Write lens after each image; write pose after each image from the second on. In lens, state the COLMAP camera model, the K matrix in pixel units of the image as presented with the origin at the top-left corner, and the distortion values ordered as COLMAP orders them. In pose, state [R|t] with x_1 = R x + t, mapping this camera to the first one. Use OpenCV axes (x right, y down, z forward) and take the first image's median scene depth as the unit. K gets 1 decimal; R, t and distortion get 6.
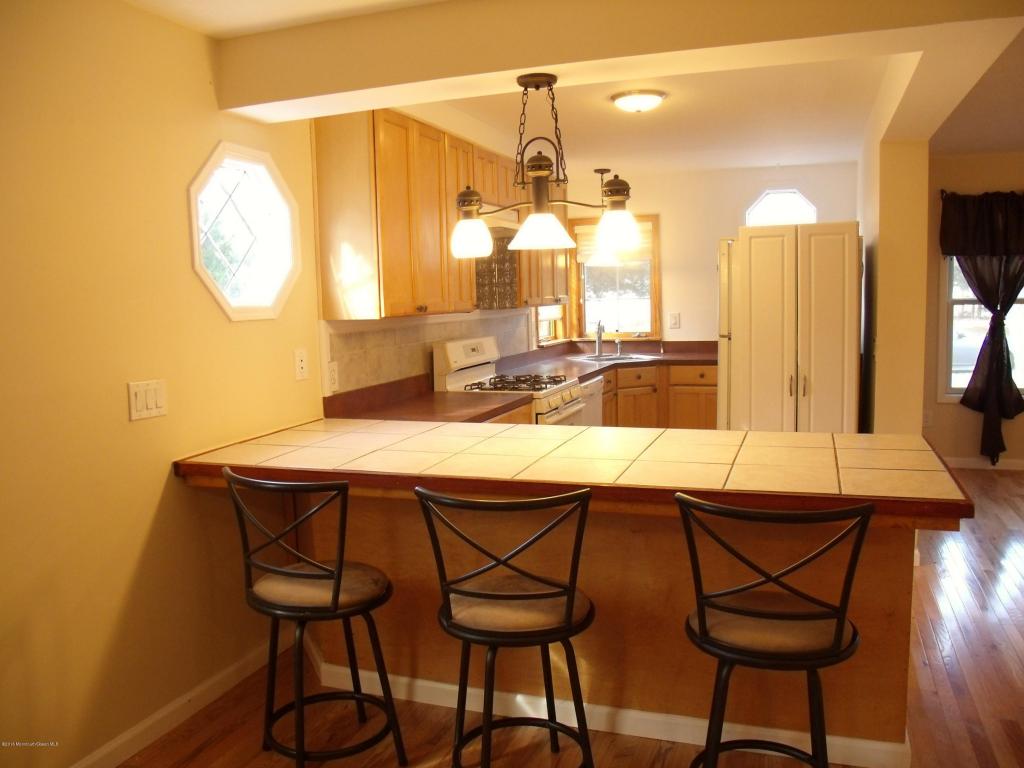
lens RADIAL K [[828.4, 0, 513.5], [0, 828.4, 394.4], [0, 0, 1]] dist [-0.129092, 0.089438]
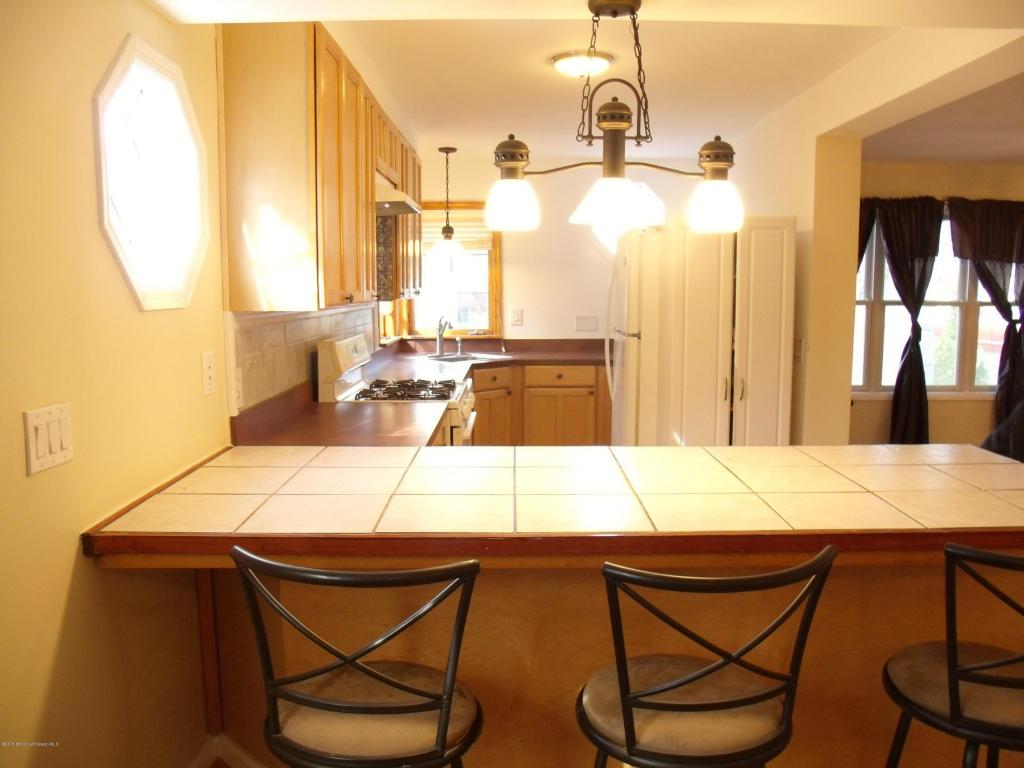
lens RADIAL K [[828.4, 0, 519.4], [0, 828.4, 388.6], [0, 0, 1]] dist [-0.129092, 0.089438]
pose [[0.937185, -0.015371, 0.348494, -0.211287], [0.016149, 0.999869, 0.000673, -0.015745], [-0.348458, 0.004997, 0.937311, 0.203743]]
